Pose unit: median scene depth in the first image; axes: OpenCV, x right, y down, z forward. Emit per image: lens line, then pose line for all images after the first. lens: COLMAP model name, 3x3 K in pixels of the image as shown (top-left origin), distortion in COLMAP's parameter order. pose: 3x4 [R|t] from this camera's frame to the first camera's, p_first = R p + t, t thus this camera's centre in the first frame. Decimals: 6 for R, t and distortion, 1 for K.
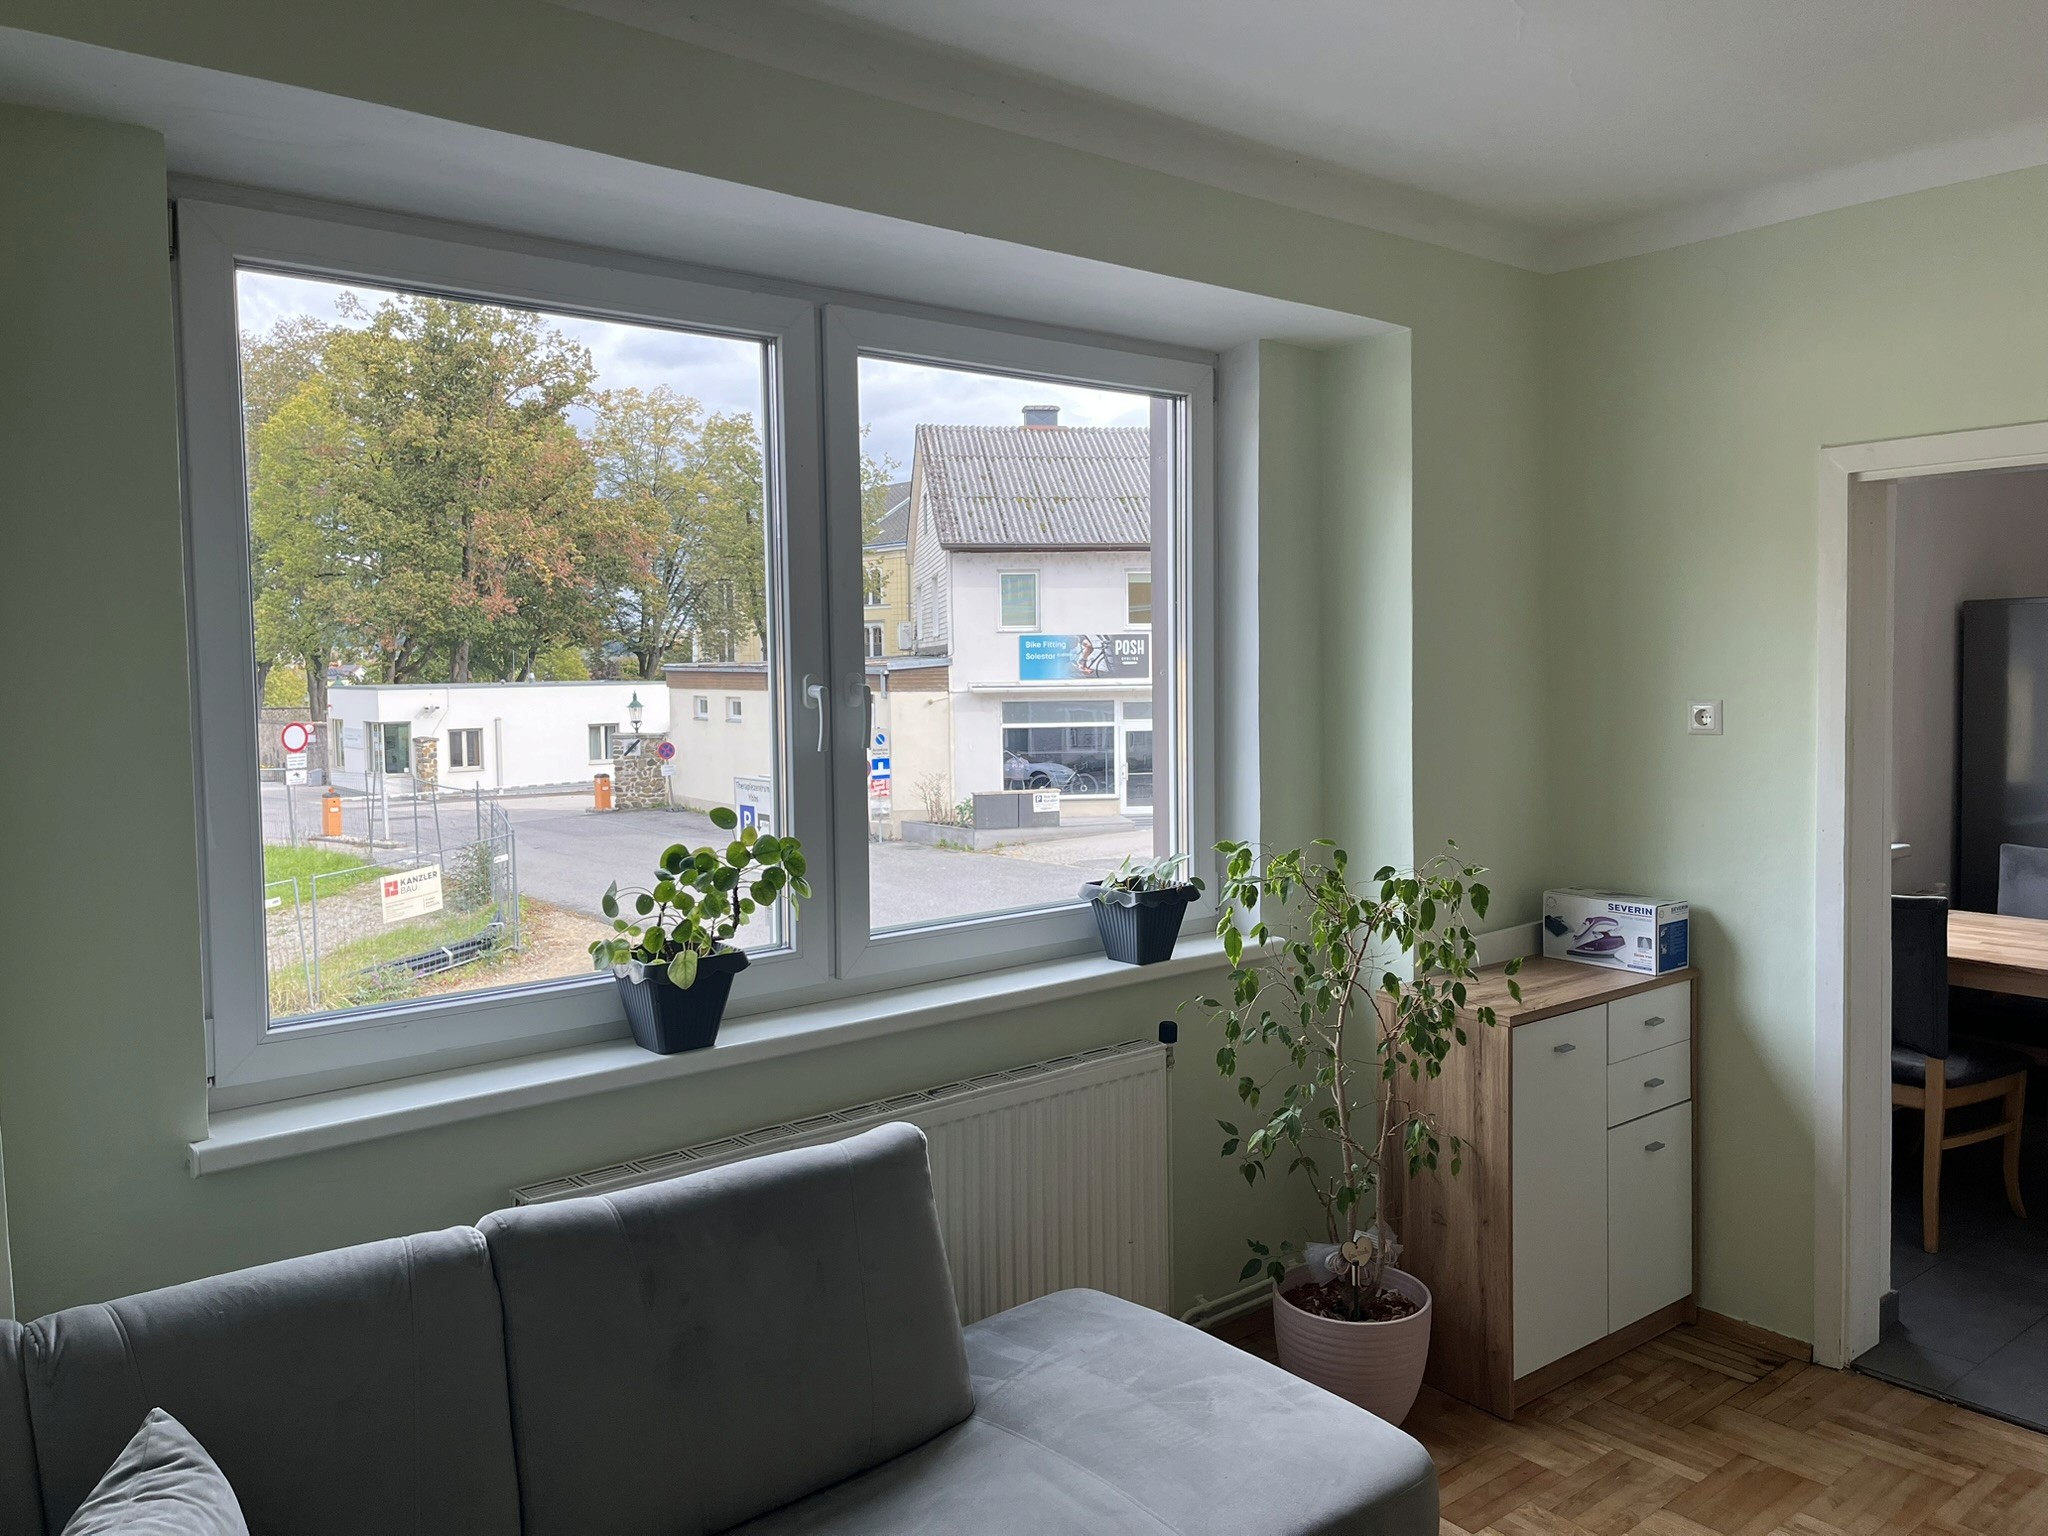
lens RADIAL K [[1528.8, 0, 1012.9], [0, 1528.8, 764.7], [0, 0, 1]] dist [0.005935, -0.007213]
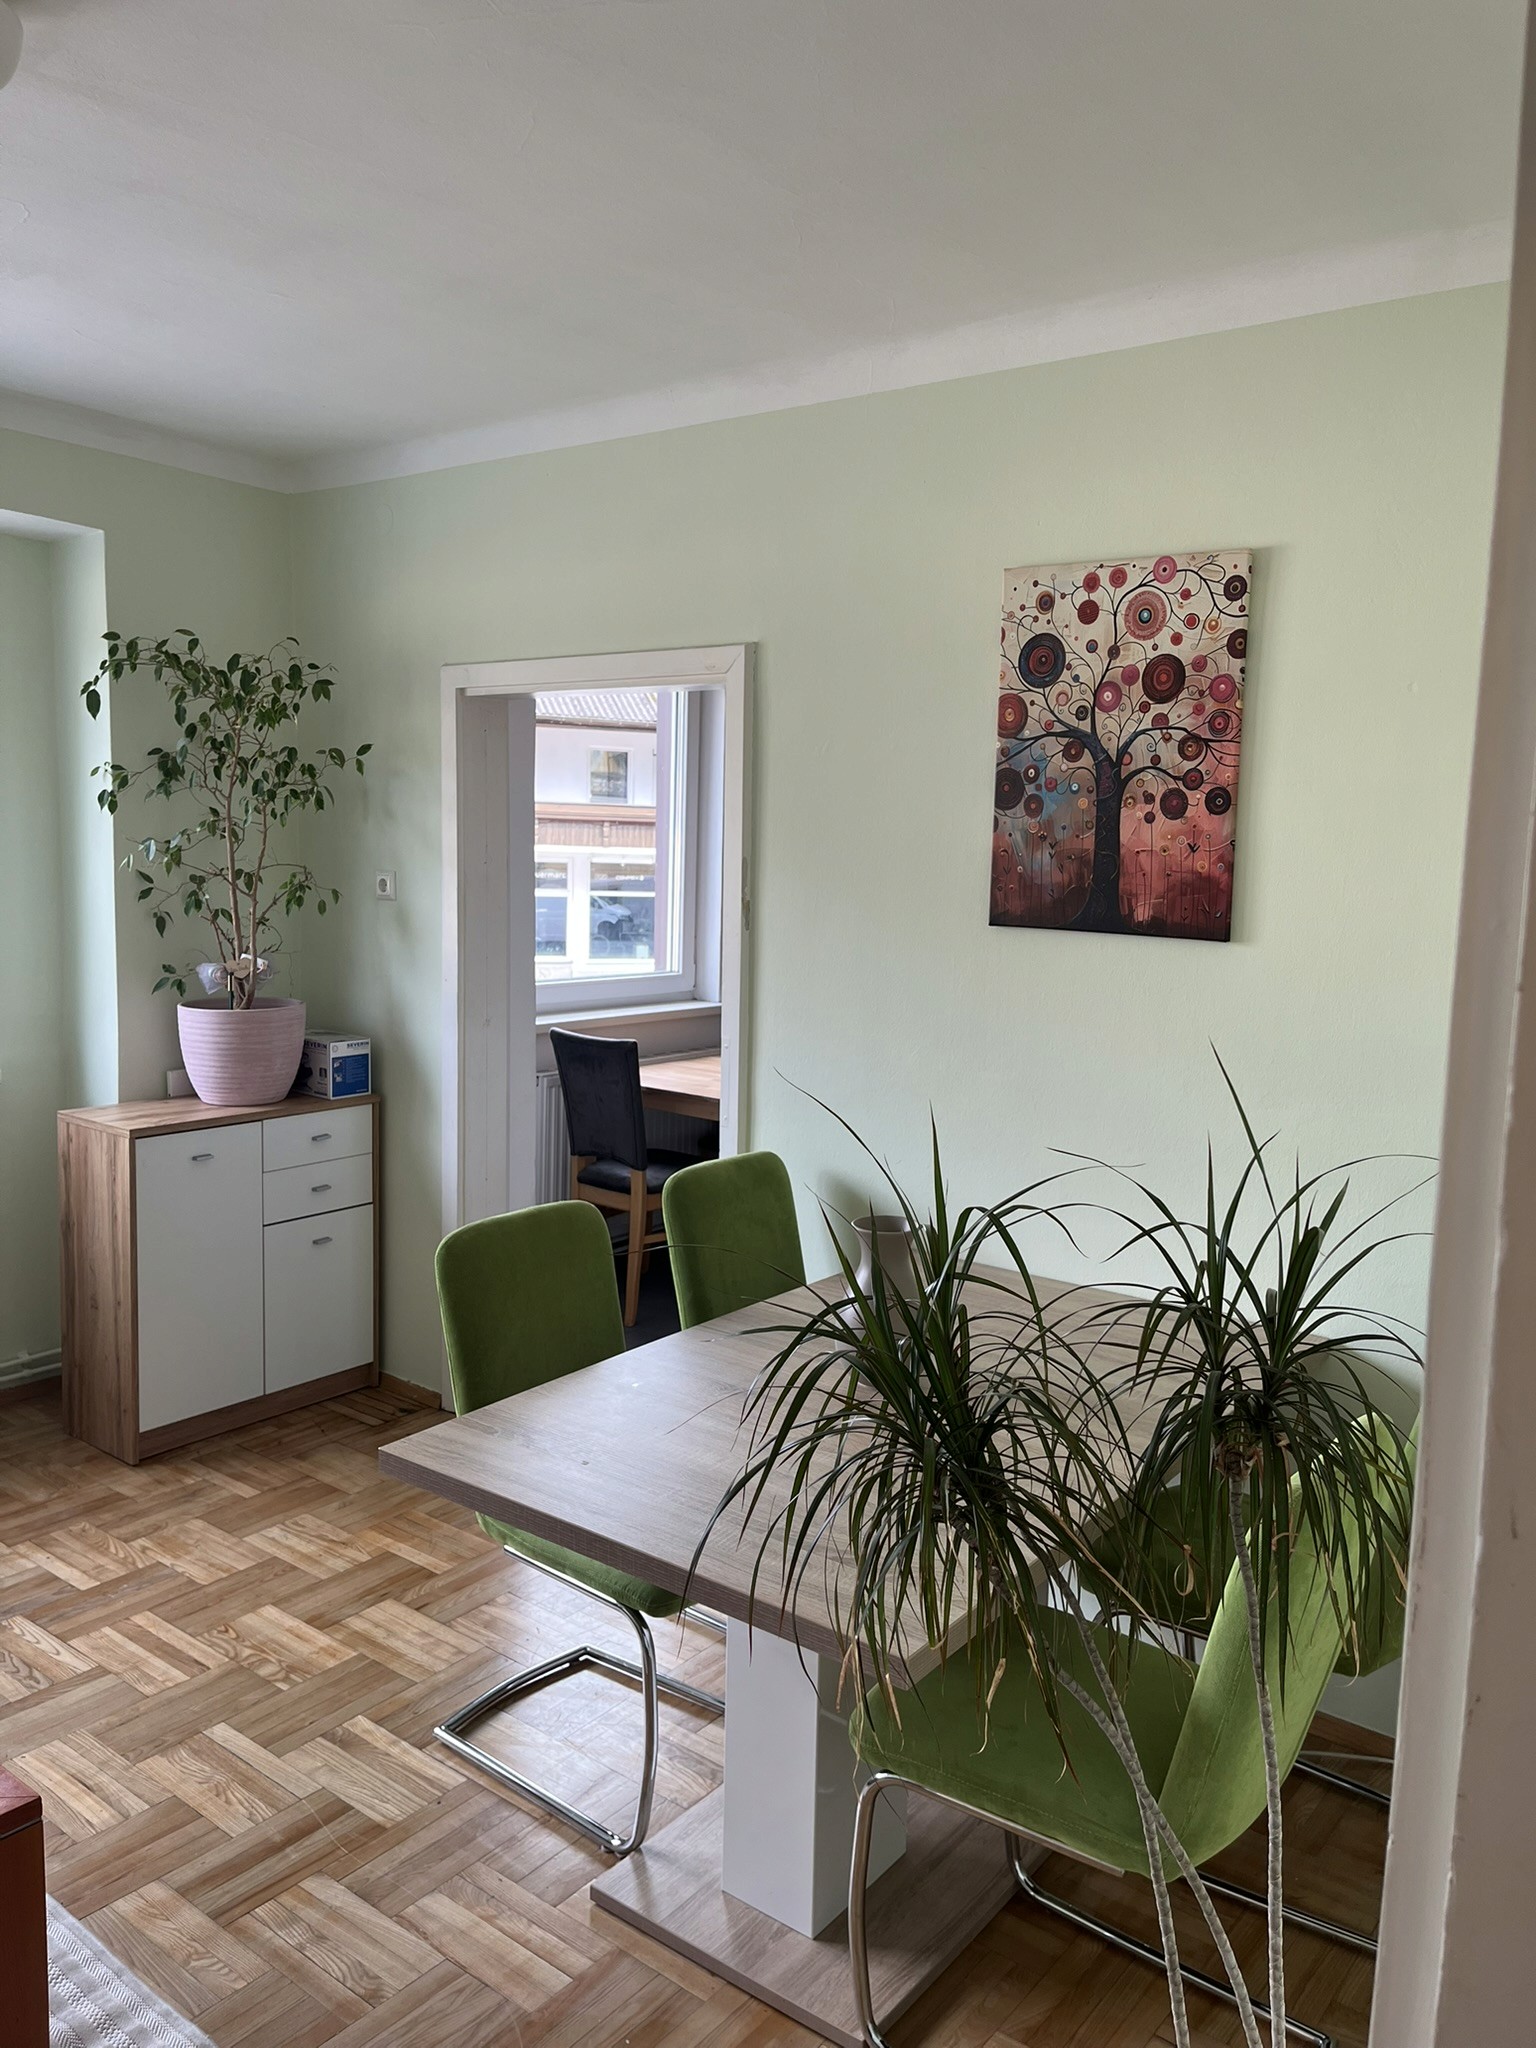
lens RADIAL K [[1528.8, 0, 775.0], [0, 1528.8, 1022.6], [0, 0, 1]] dist [0.005935, -0.007213]
pose [[0.968691, 0.011365, 0.248008, 0.492579], [-0.026999, 0.997849, 0.059731, -0.003896], [-0.246796, -0.064557, 0.966915, -0.258145]]
